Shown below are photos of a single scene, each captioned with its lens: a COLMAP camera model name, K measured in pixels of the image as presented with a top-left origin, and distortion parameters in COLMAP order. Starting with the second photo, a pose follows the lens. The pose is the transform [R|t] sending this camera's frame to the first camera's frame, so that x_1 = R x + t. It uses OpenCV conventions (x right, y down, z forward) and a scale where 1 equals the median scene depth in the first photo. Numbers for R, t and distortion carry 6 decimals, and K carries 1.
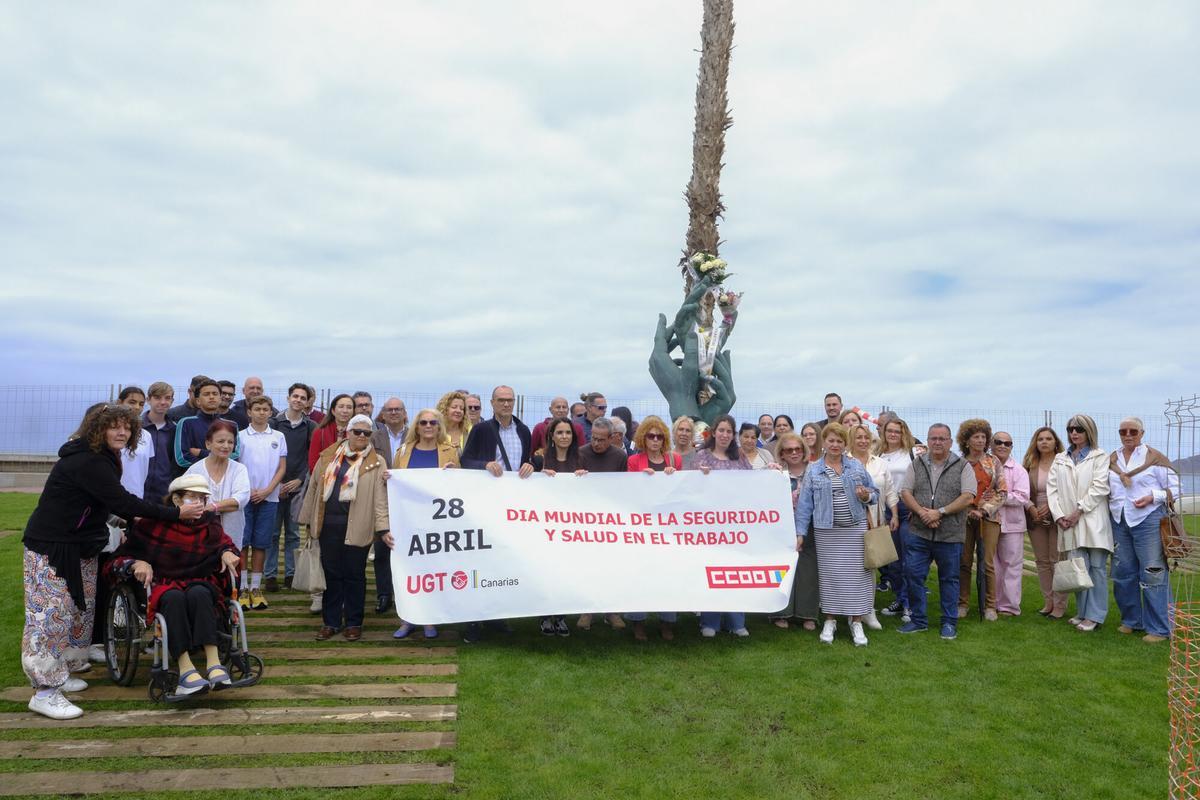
lens RADIAL K [[866.8, 0, 619.0], [0, 866.8, 388.6], [0, 0, 1]] dist [-0.002875, 0.001671]
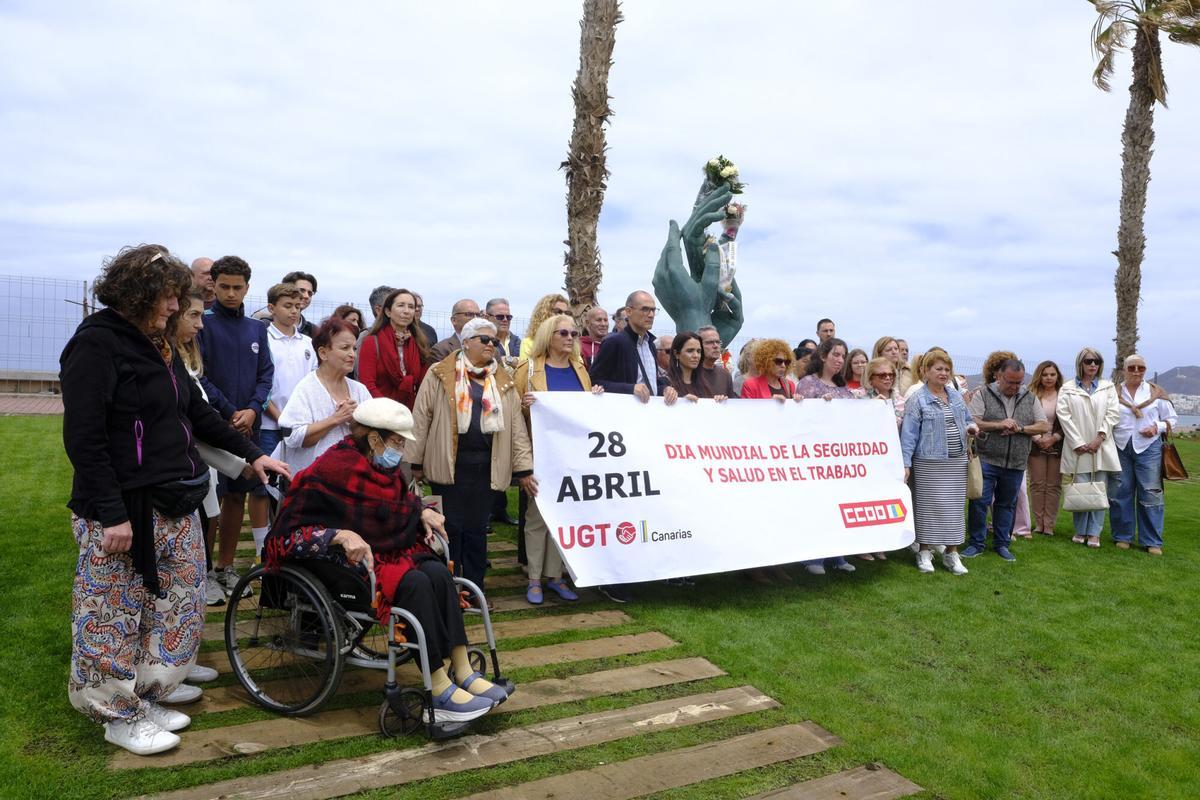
lens RADIAL K [[866.8, 0, 619.0], [0, 866.8, 388.6], [0, 0, 1]] dist [-0.002875, 0.001671]
pose [[0.924635, 0.017826, 0.380438, -0.459451], [-0.051714, 0.995529, 0.079041, 0.024673], [-0.377328, -0.092759, 0.921422, 0.252732]]
